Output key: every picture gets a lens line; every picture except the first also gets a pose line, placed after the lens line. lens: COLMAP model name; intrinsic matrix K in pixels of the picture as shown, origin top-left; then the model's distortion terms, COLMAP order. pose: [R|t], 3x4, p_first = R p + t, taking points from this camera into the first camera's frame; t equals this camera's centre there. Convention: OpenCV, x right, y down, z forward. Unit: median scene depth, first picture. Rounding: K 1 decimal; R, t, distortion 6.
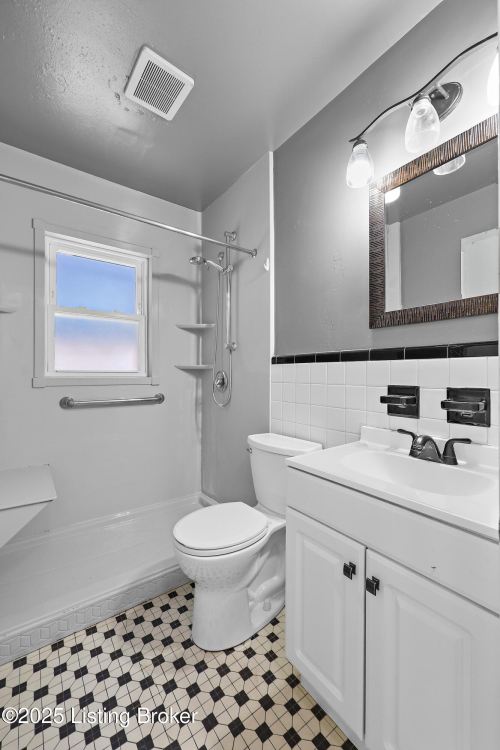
lens RADIAL K [[303.5, 0, 253.2], [0, 303.5, 369.8], [0, 0, 1]] dist [-0.000674, 0.000042]
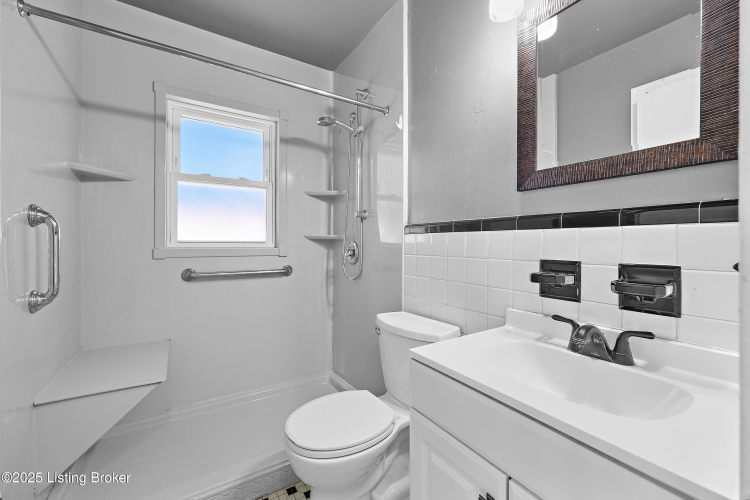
lens RADIAL K [[307.1, 0, 374.1], [0, 307.1, 240.9], [0, 0, 1]] dist [0.007685, 0.000165]
pose [[0.996634, 0.000501, -0.081974, 0.050147], [-0.000092, 0.999988, 0.004984, -0.003073], [0.081976, -0.004960, 0.996622, 0.103308]]
